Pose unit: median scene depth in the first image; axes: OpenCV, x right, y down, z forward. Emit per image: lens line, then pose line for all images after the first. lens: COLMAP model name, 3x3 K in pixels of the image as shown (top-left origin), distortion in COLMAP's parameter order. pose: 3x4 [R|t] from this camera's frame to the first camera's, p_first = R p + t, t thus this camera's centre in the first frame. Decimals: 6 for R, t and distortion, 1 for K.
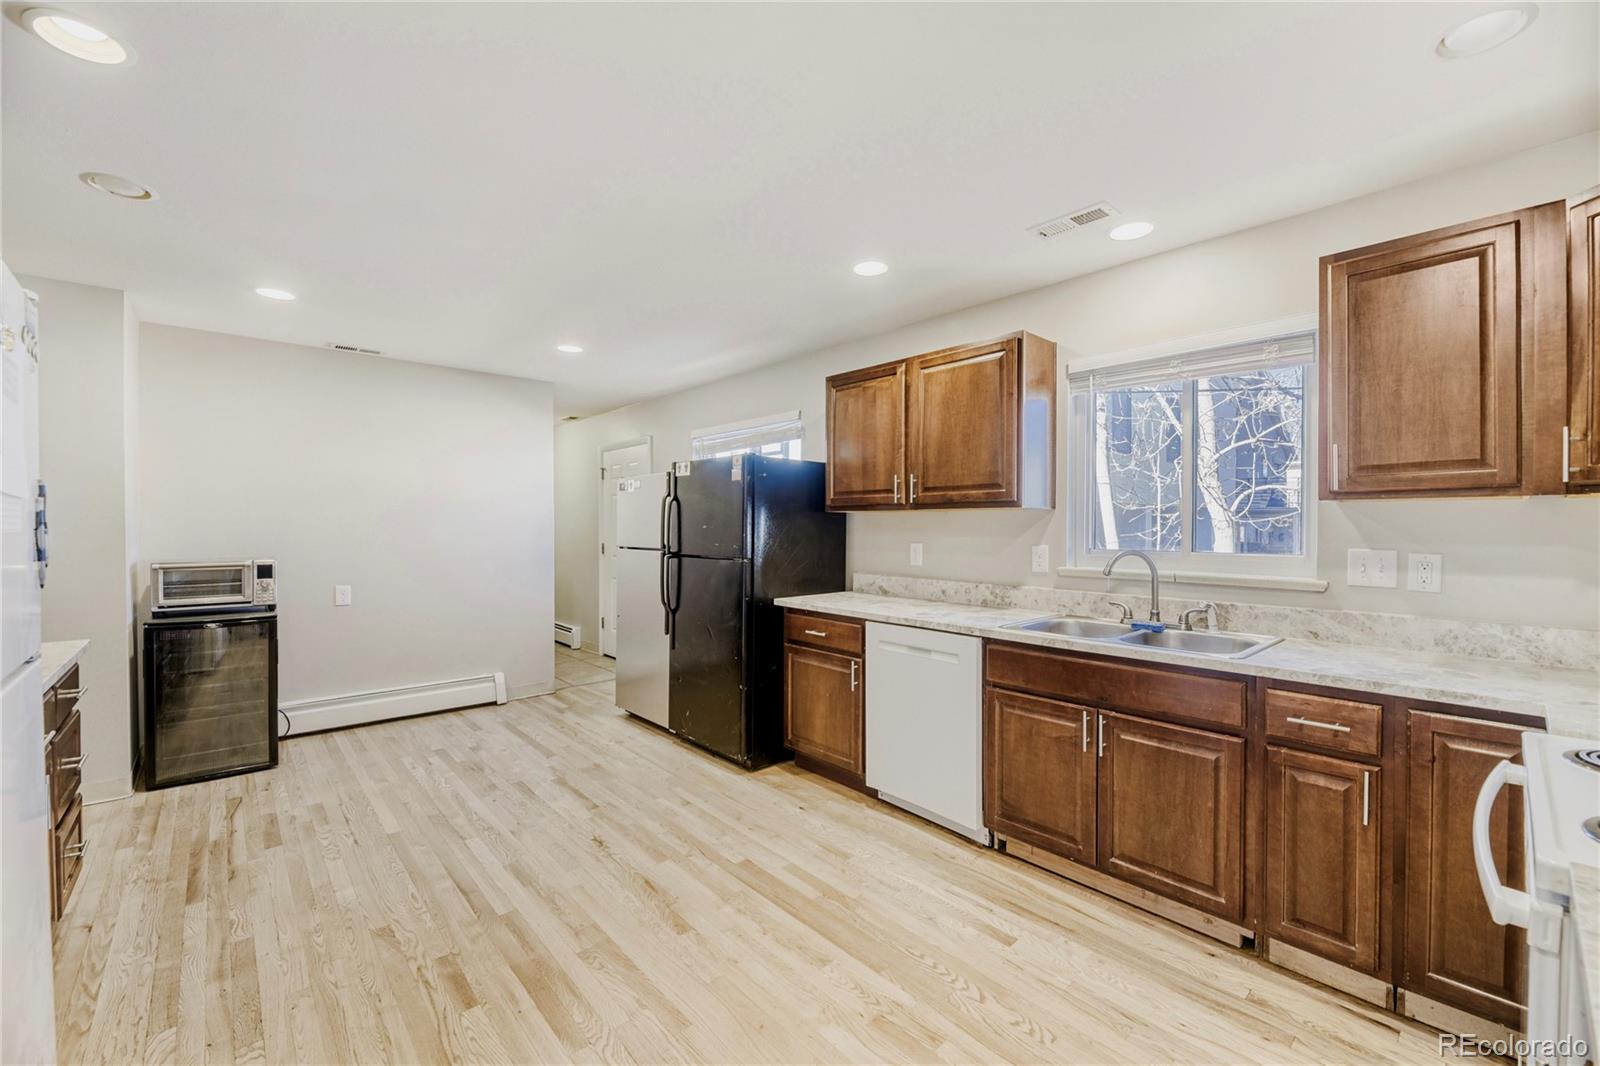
lens RADIAL K [[651.1, 0, 795.1], [0, 651.1, 531.4], [0, 0, 1]] dist [0.000047, -0.002882]
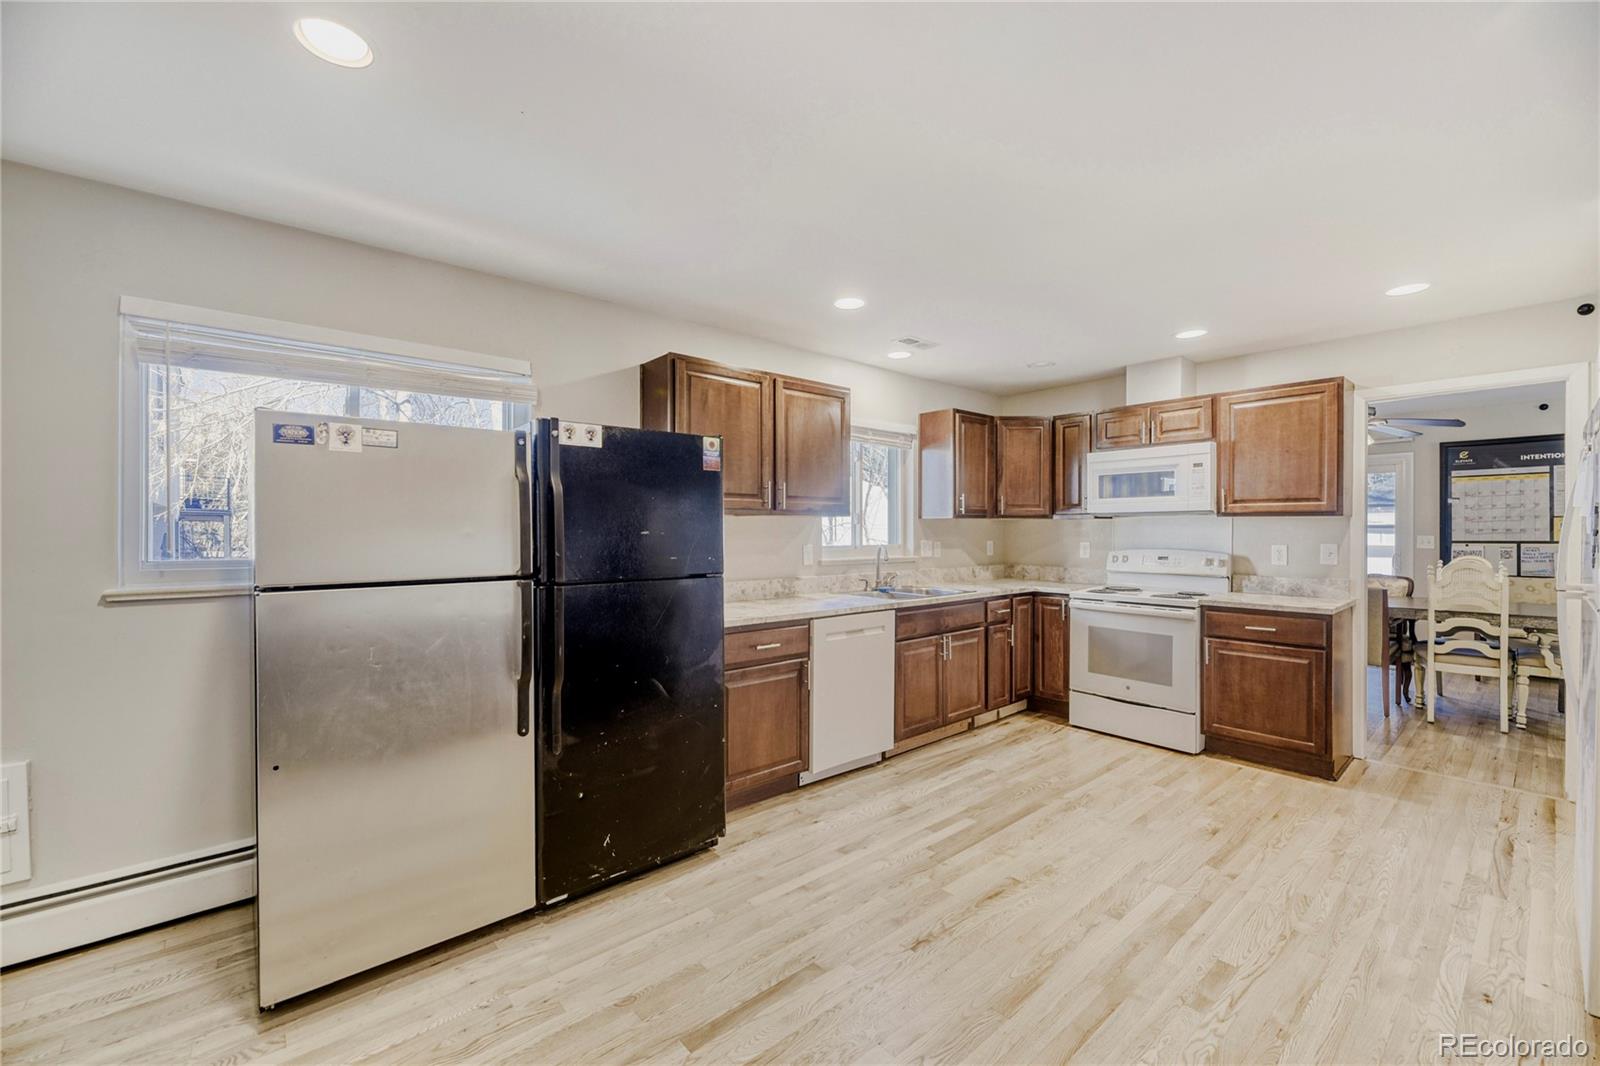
lens RADIAL K [[651.1, 0, 794.6], [0, 651.1, 532.2], [0, 0, 1]] dist [0.000047, -0.002882]
pose [[0.019335, -0.005045, 0.999800, -1.093755], [0.011502, 0.999922, 0.004824, -0.012465], [-0.999747, 0.011406, 0.019391, 1.153057]]
